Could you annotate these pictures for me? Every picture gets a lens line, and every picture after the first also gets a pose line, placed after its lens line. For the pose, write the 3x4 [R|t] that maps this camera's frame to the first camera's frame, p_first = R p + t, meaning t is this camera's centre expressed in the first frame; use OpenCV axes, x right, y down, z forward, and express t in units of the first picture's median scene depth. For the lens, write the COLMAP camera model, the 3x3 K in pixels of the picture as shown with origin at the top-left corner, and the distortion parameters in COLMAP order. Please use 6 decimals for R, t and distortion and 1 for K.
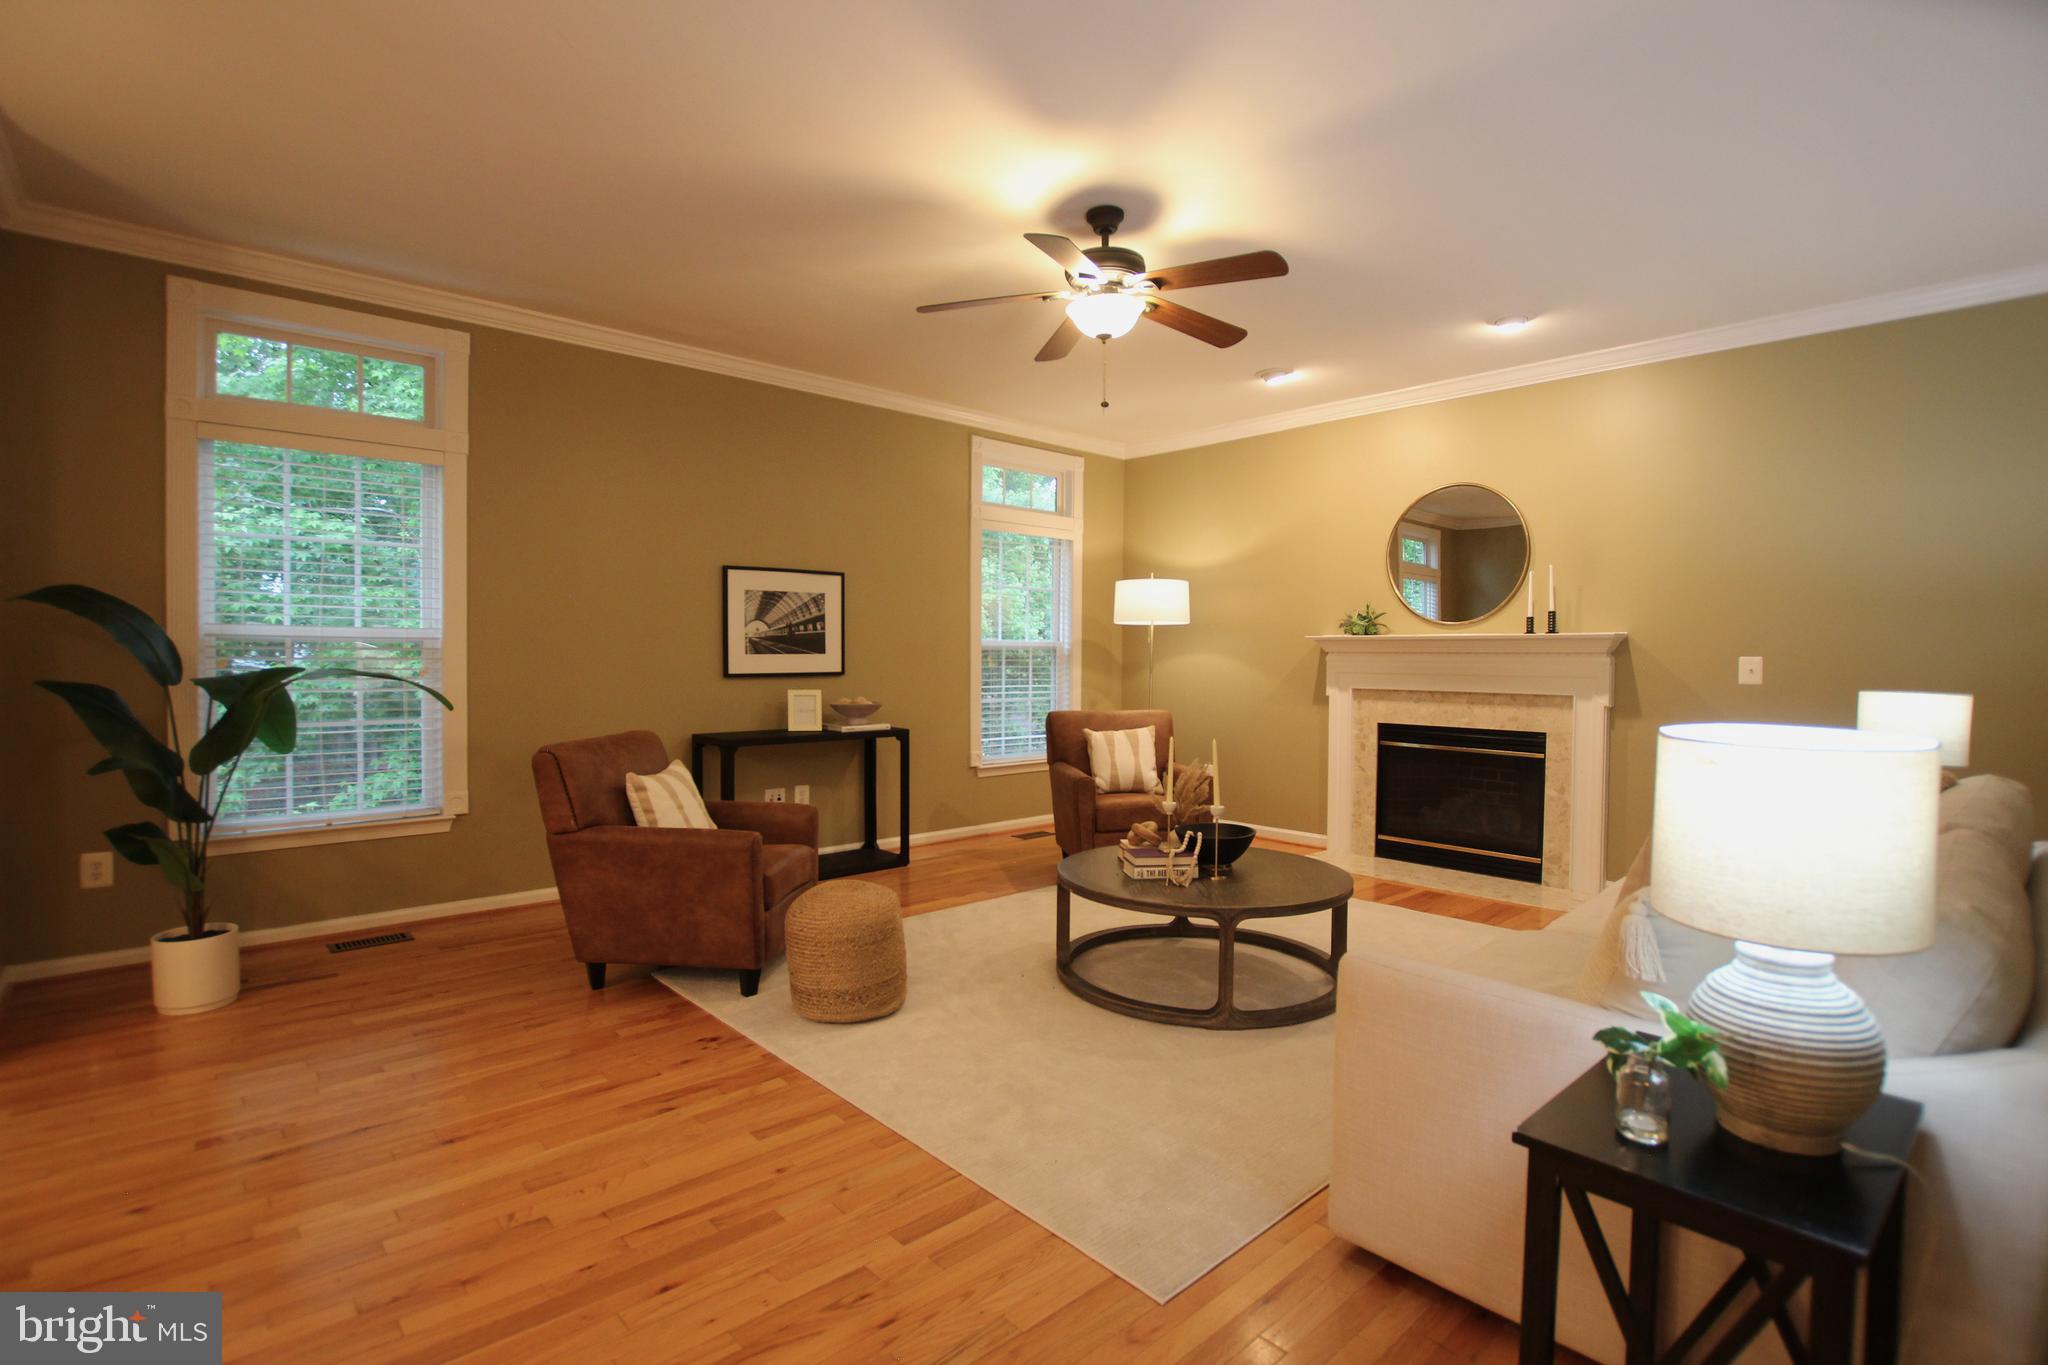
lens RADIAL K [[961.9, 0, 1011.0], [0, 961.9, 675.8], [0, 0, 1]] dist [-0.027291, 0.001198]
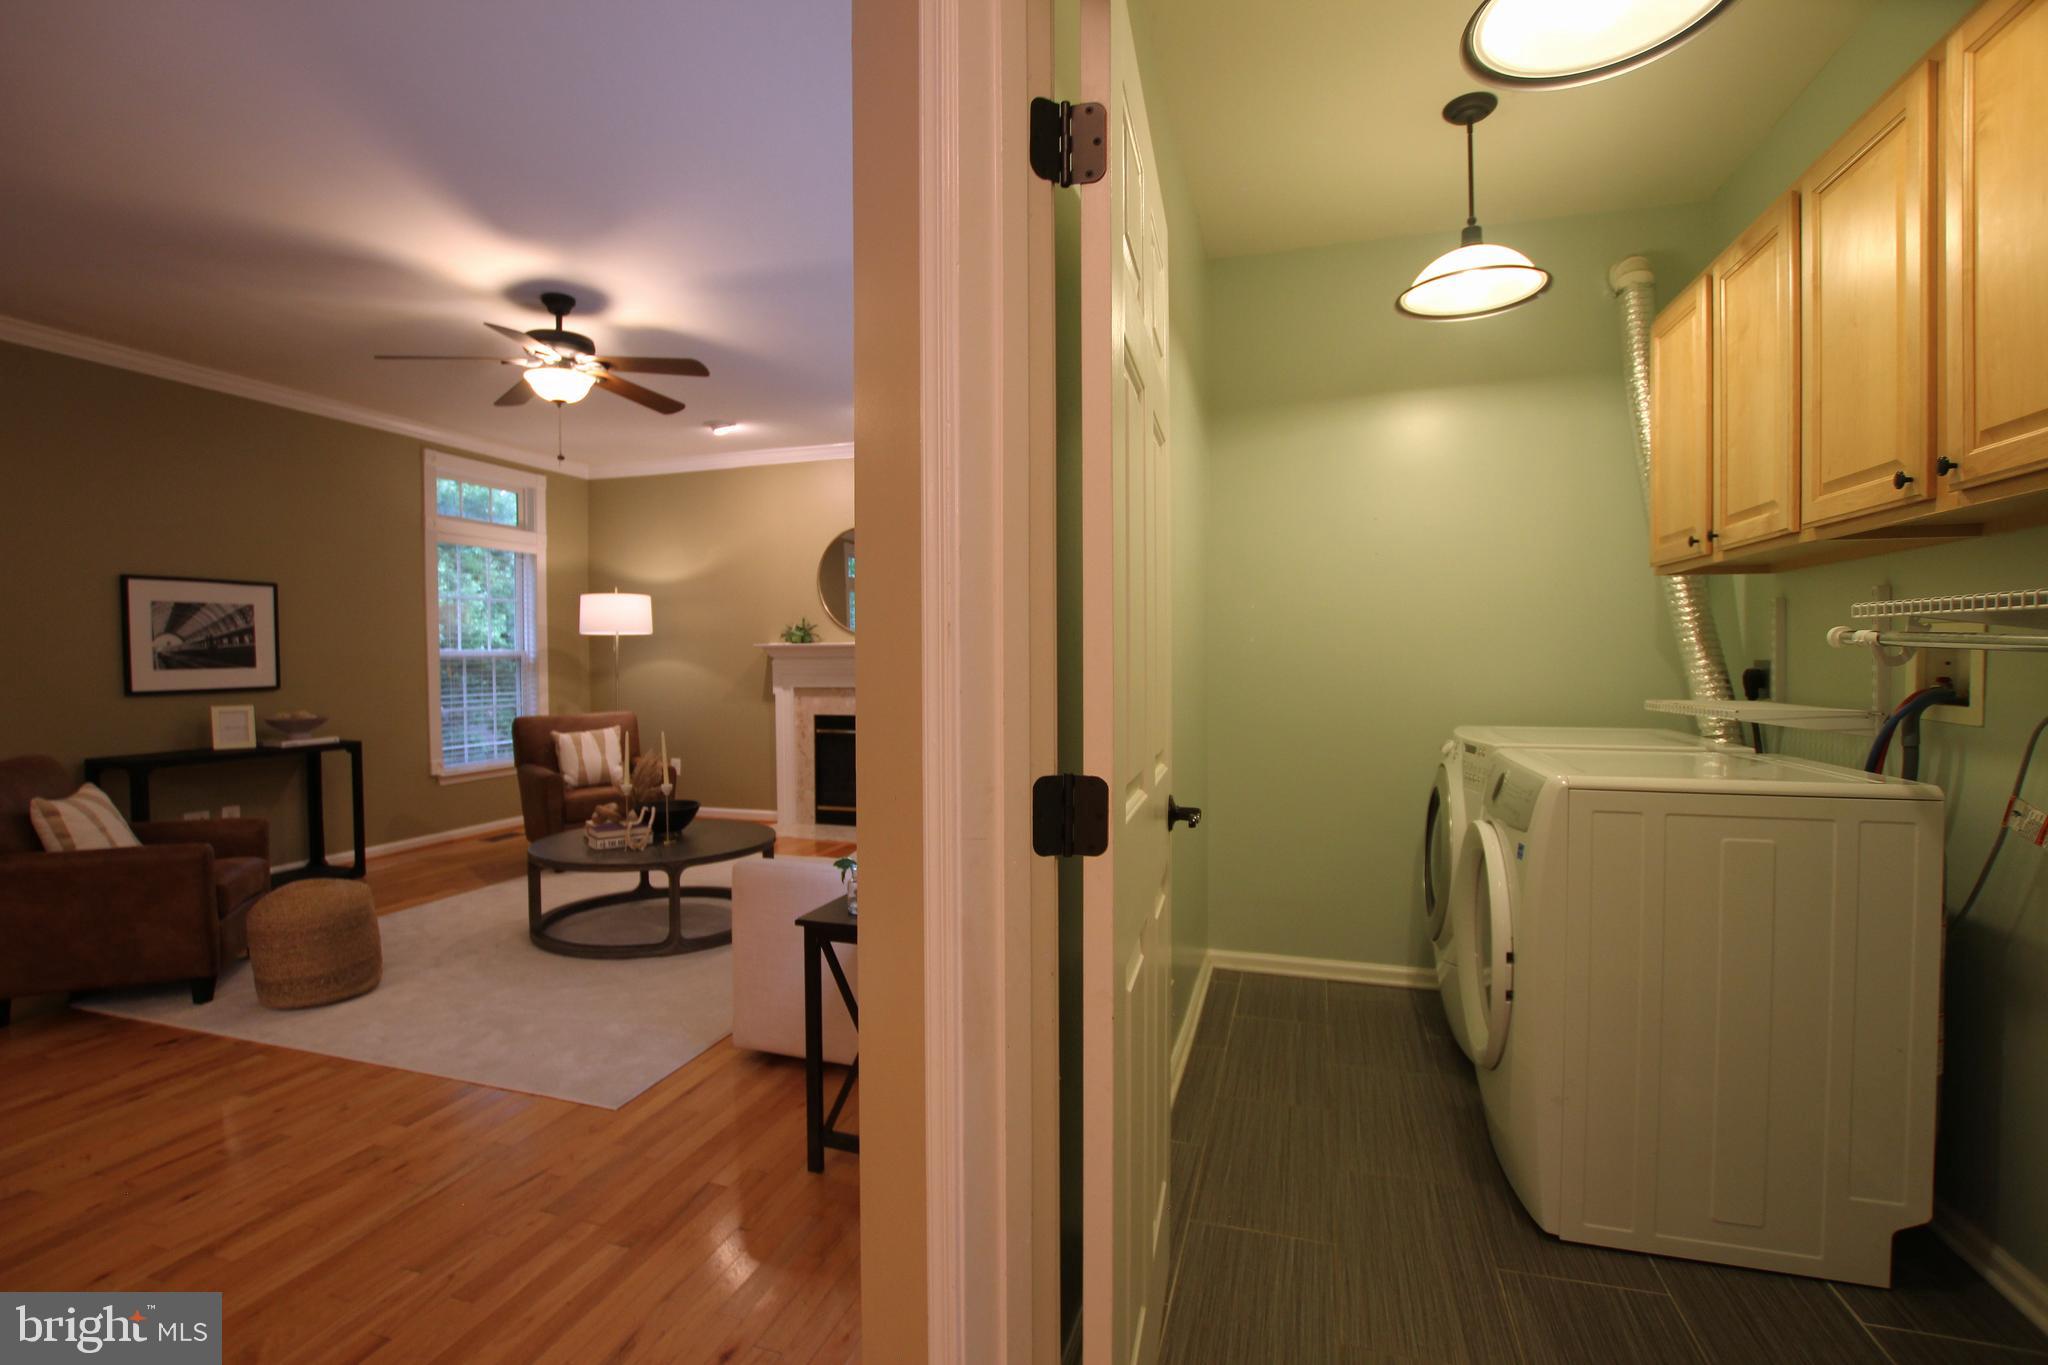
lens RADIAL K [[944.8, 0, 1003.6], [0, 944.8, 677.2], [0, 0, 1]] dist [-0.024178, 0.000685]
pose [[0.867202, -0.024346, 0.497360, -0.008359], [0.023855, 0.999688, 0.007341, -0.002474], [-0.497384, 0.005499, 0.867513, -0.192673]]
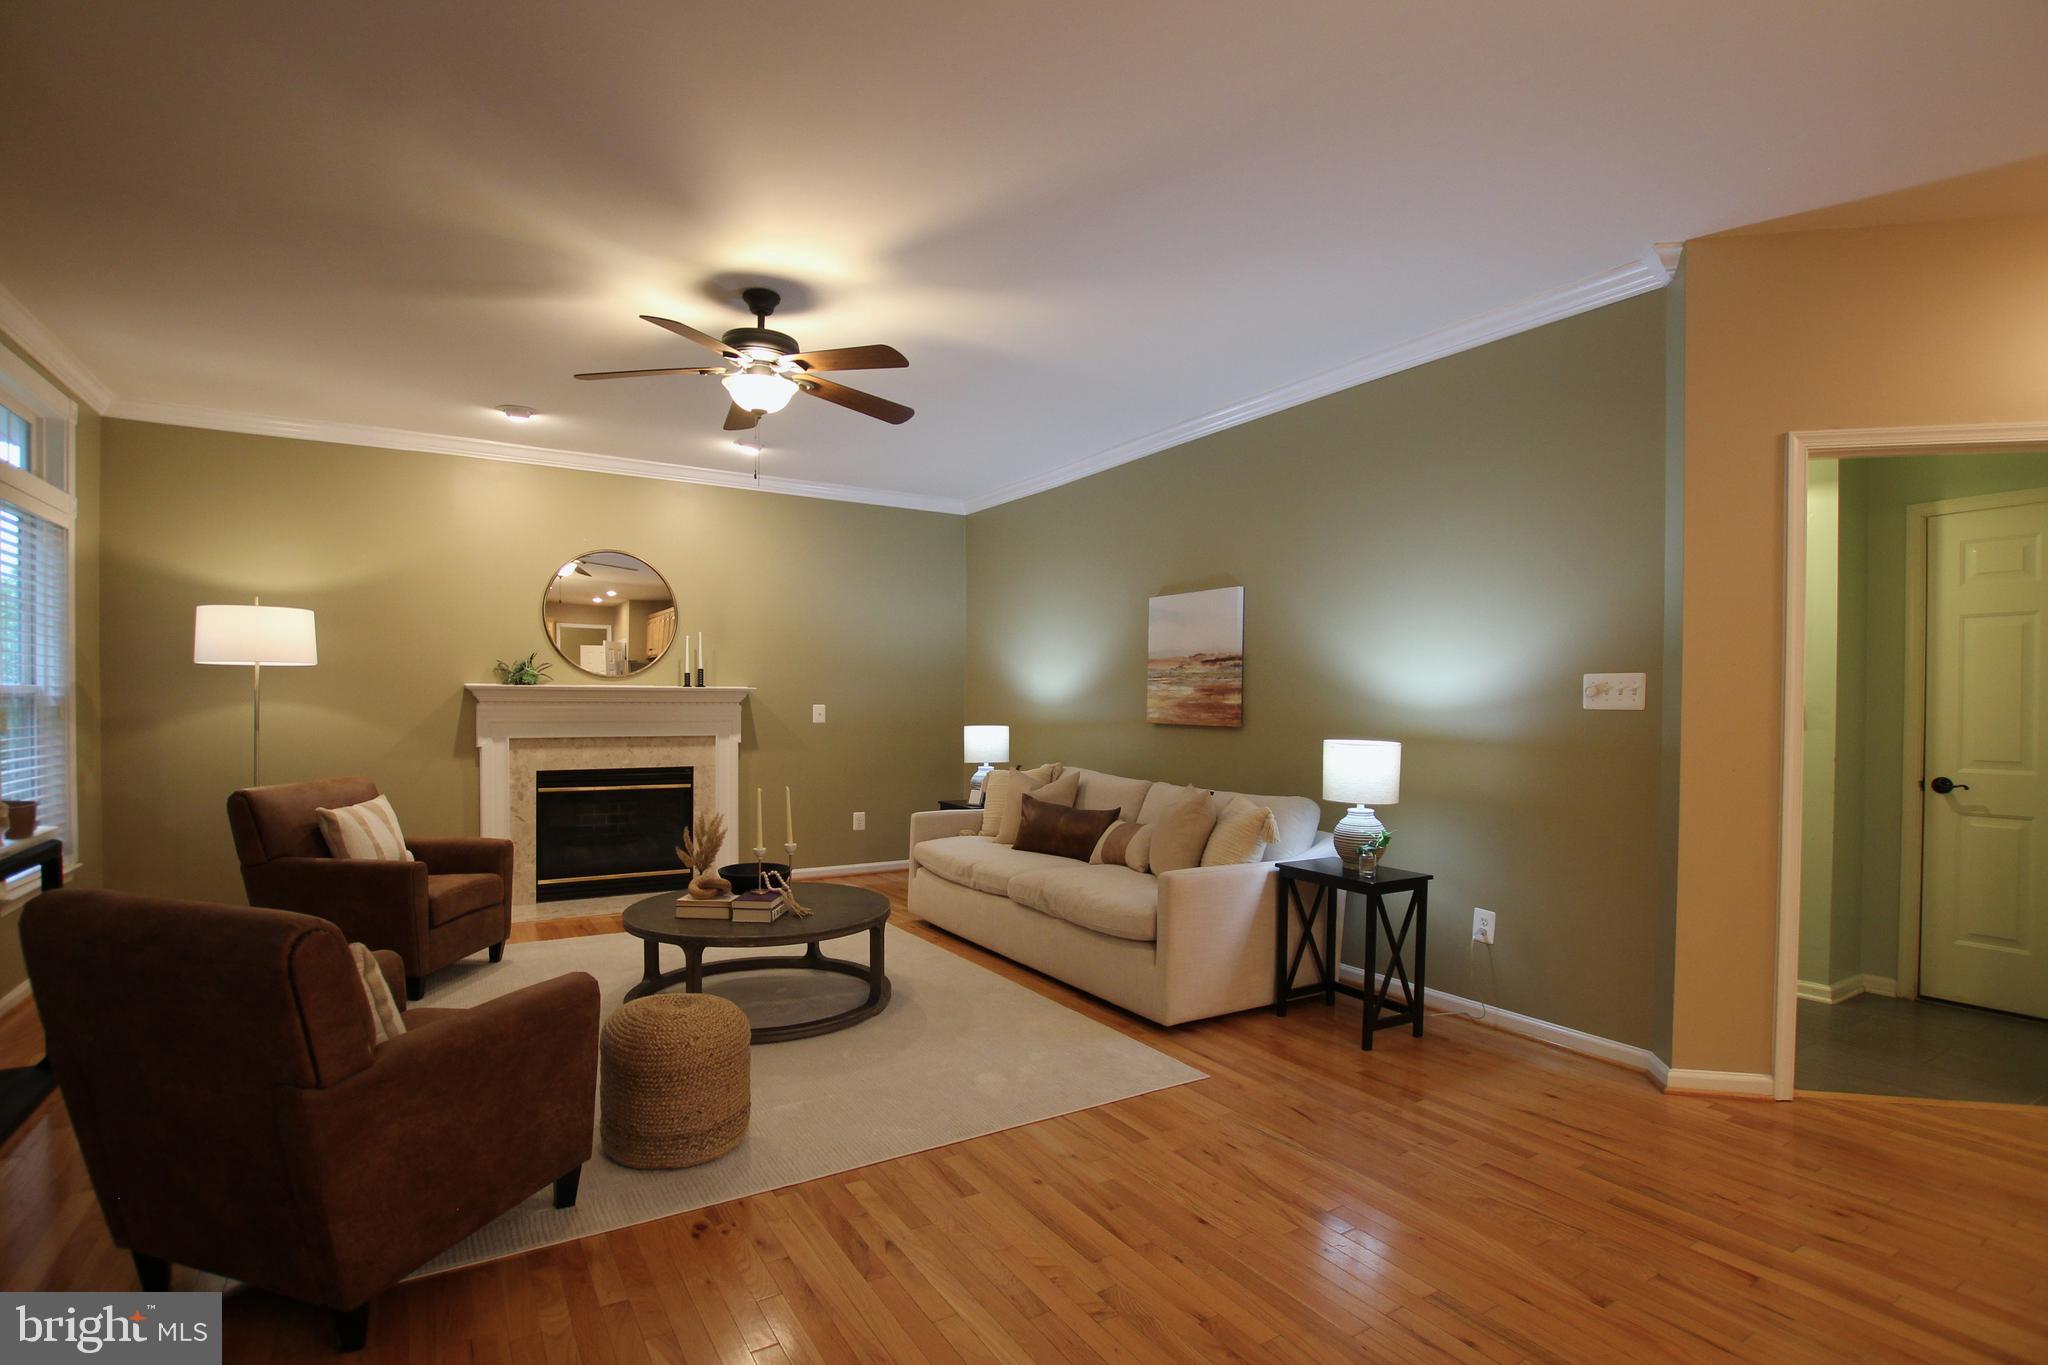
lens RADIAL K [[969.3, 0, 1013.4], [0, 969.3, 711.2], [0, 0, 1]] dist [-0.023315, 0.000367]
pose [[0.188504, -0.017744, 0.981912, -0.586861], [0.014742, 0.999775, 0.015237, -0.025039], [-0.981962, 0.011603, 0.188723, 0.347888]]
